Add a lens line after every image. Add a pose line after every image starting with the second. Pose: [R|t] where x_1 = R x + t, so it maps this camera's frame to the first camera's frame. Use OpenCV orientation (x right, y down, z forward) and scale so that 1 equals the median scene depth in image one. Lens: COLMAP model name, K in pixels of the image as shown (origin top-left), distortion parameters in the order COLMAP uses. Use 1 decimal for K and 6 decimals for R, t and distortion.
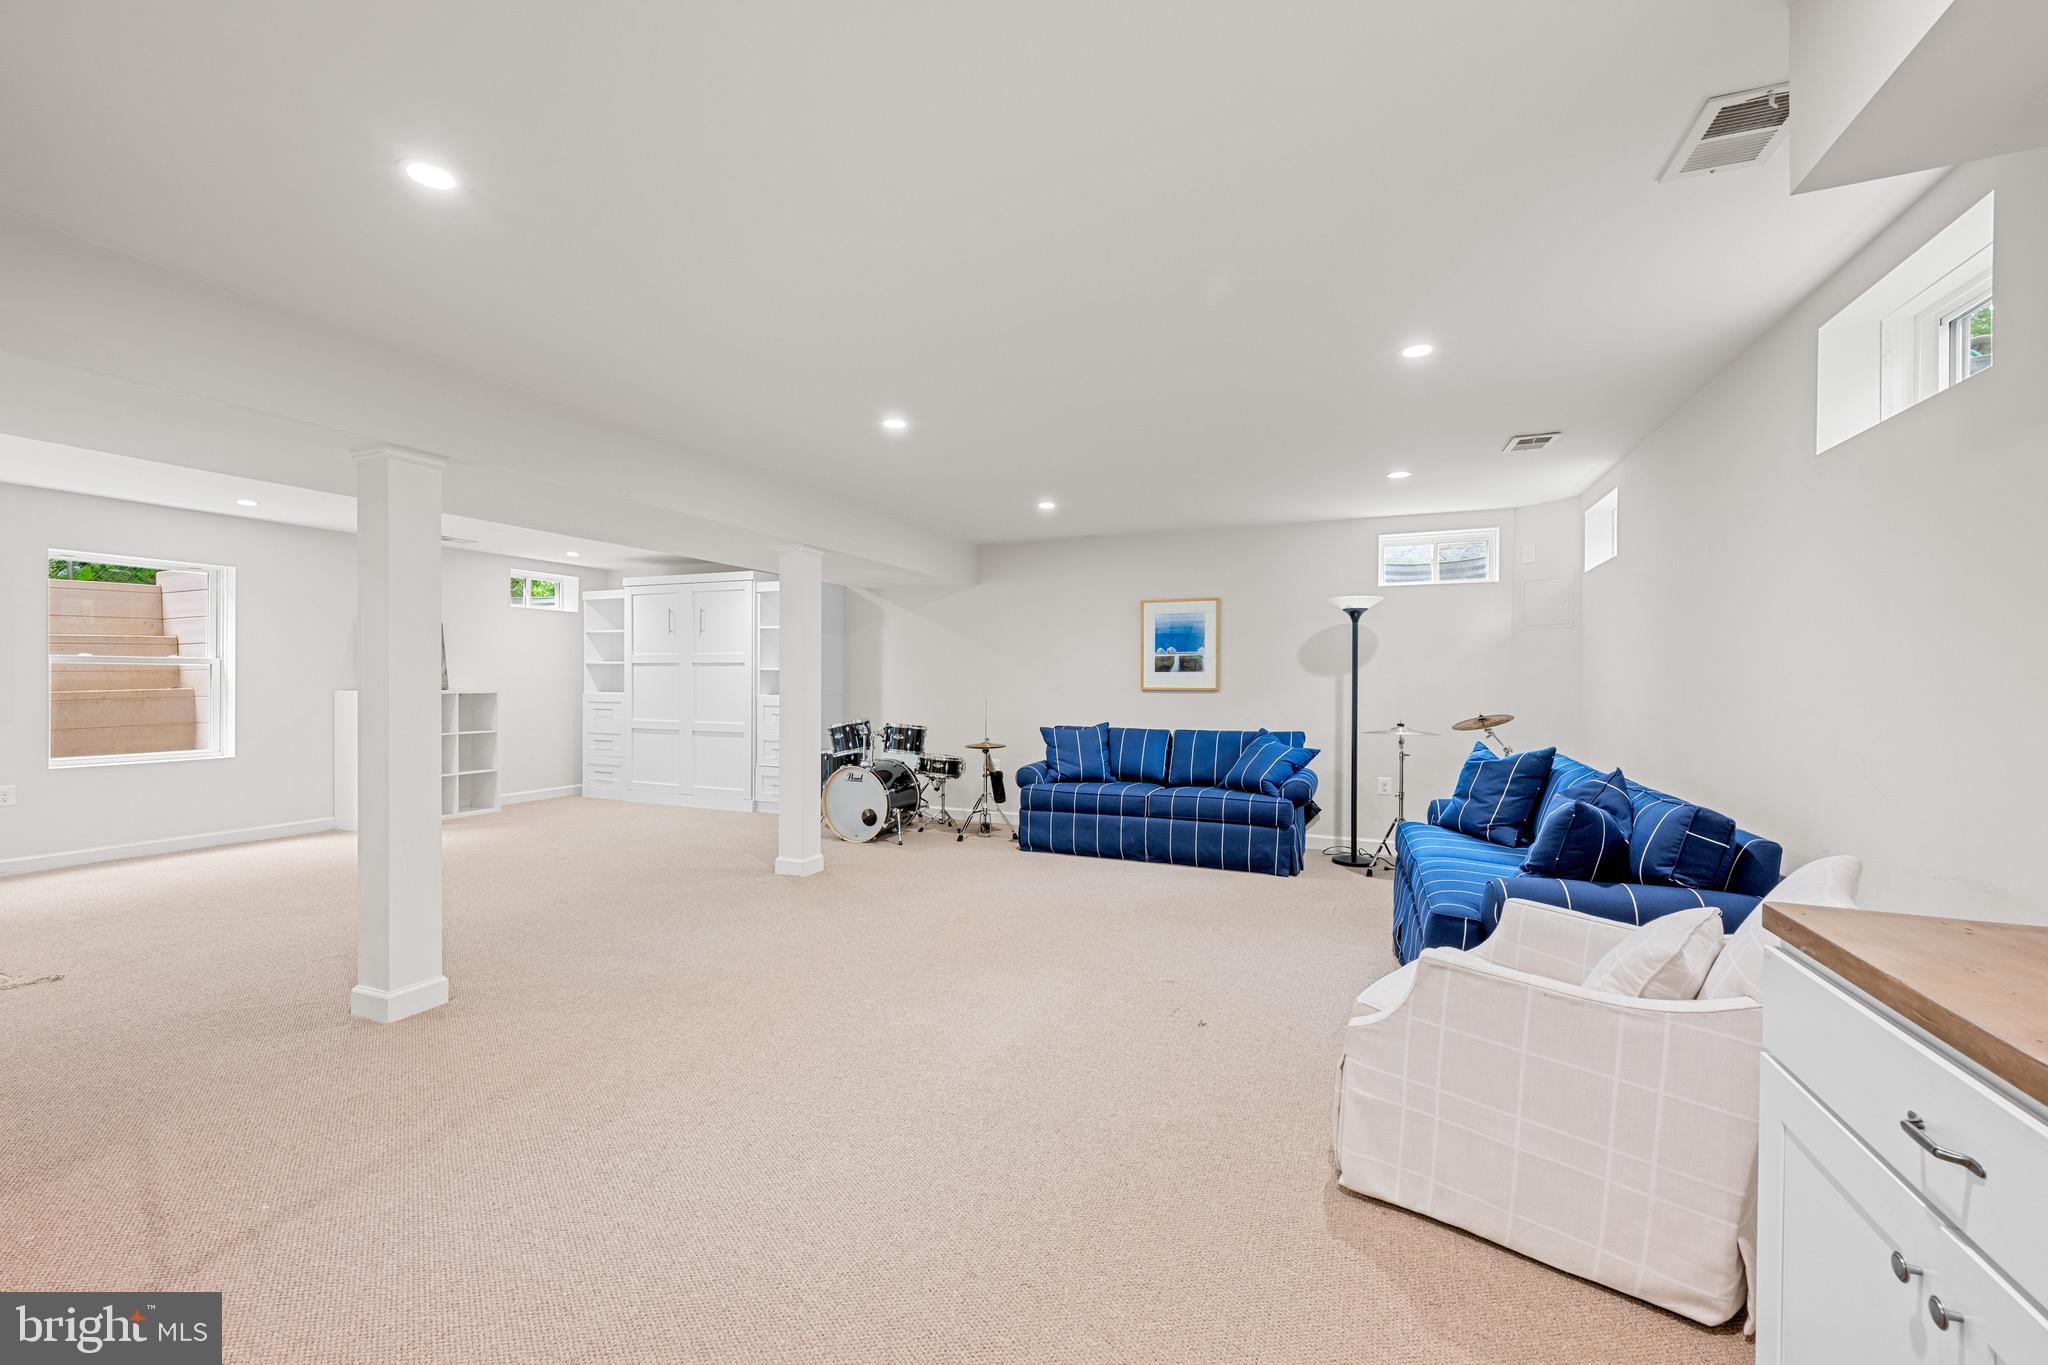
lens RADIAL K [[806.3, 0, 1022.9], [0, 806.3, 687.3], [0, 0, 1]] dist [0.003111, 0.000327]
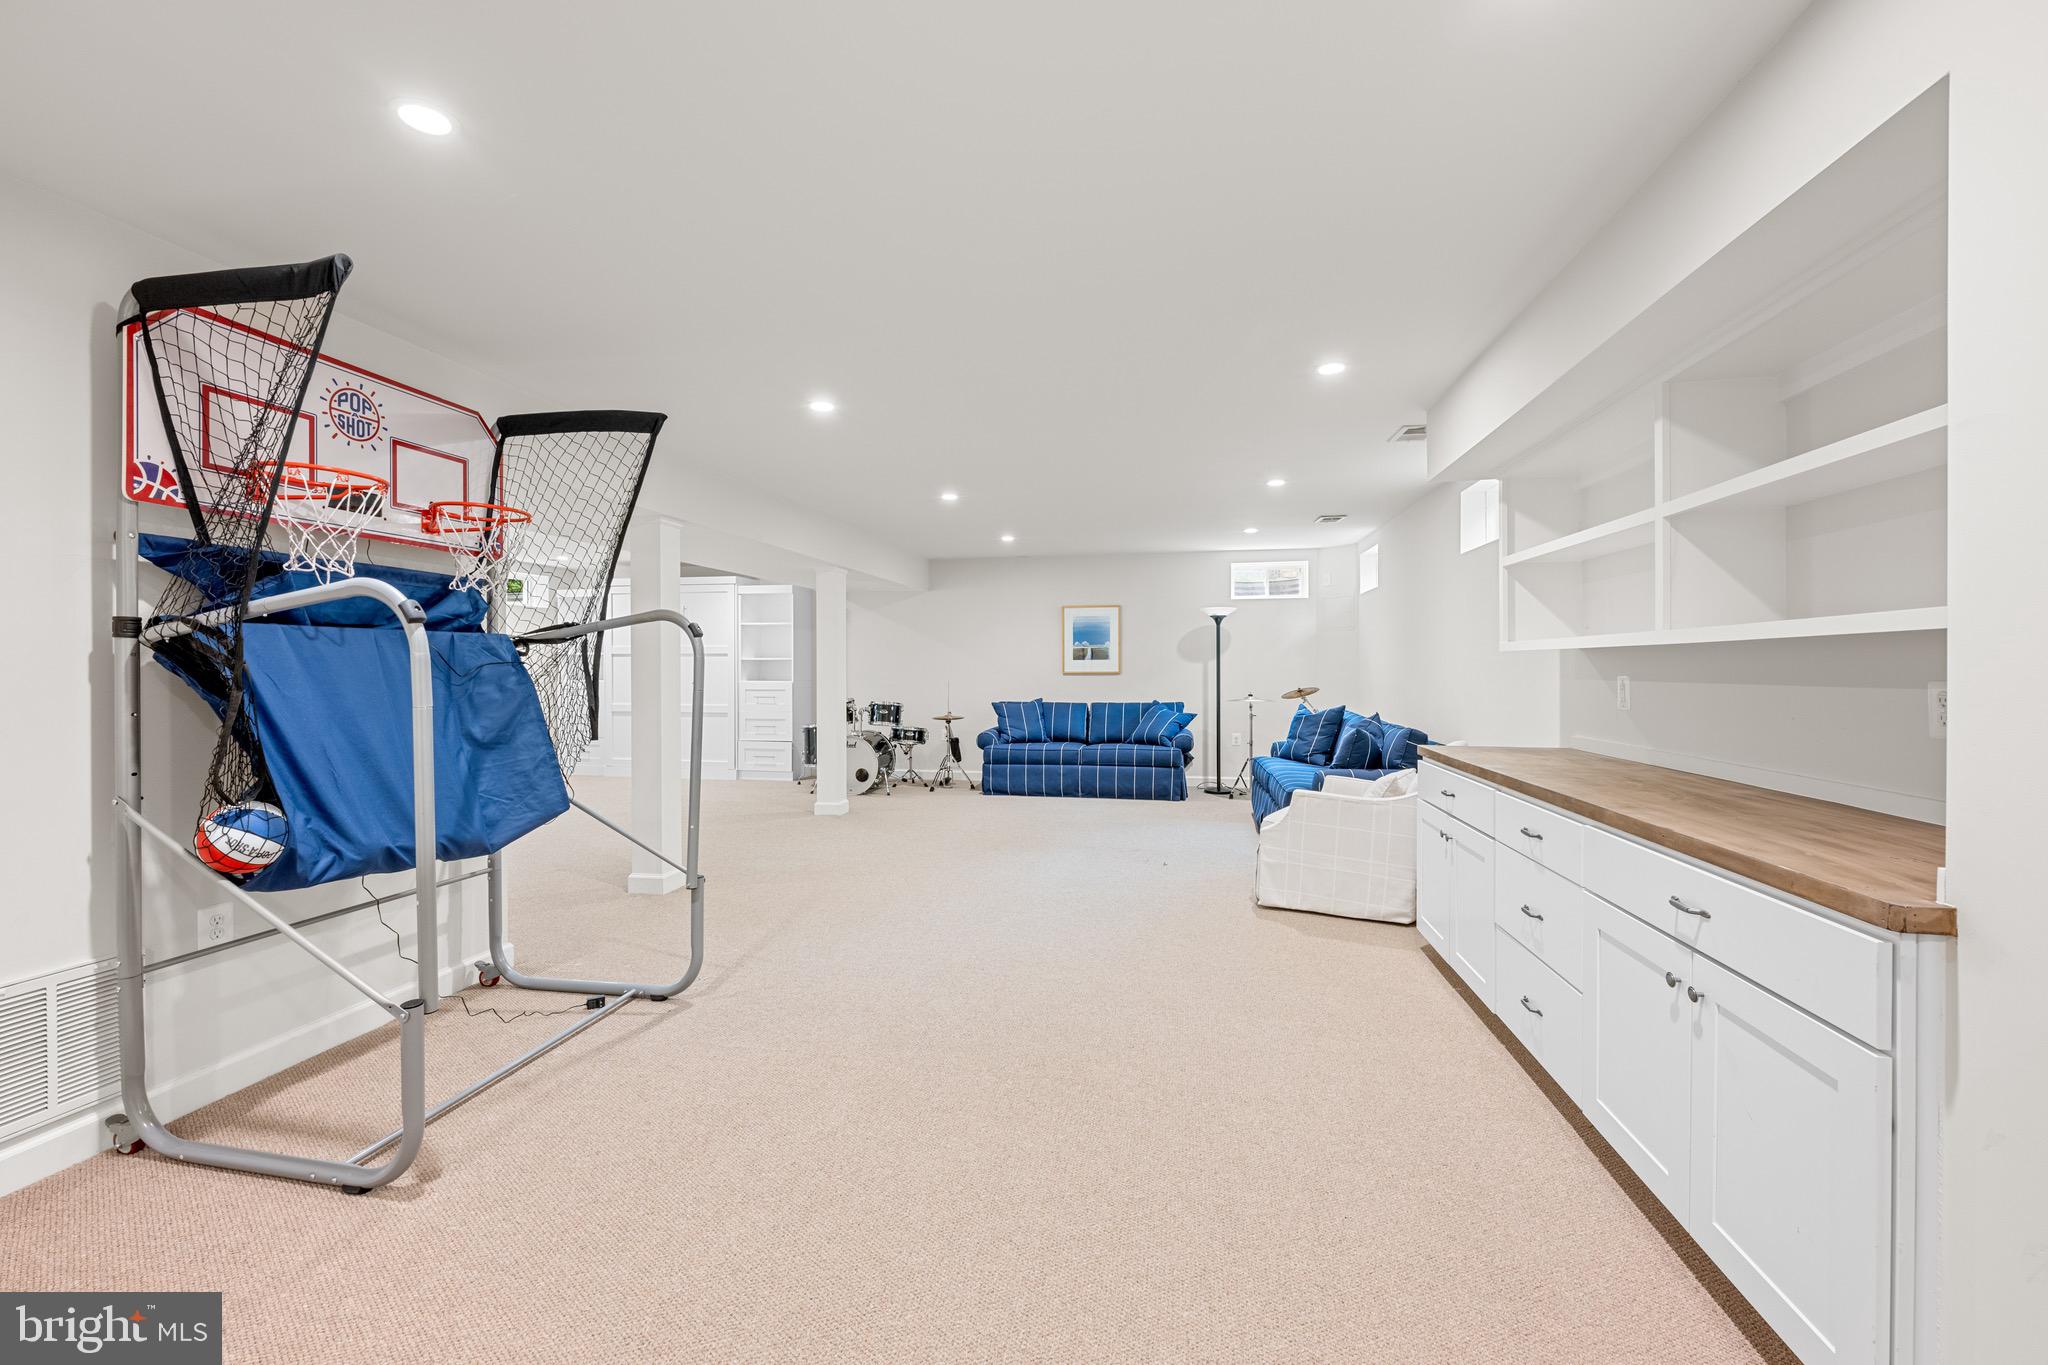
lens RADIAL K [[806.3, 0, 1025.0], [0, 806.3, 670.5], [0, 0, 1]] dist [0.003111, 0.000327]
pose [[0.977370, -0.006961, 0.211424, -0.217820], [0.007662, 0.999968, -0.002498, 0.001294], [-0.211400, 0.004061, 0.977391, -0.314954]]
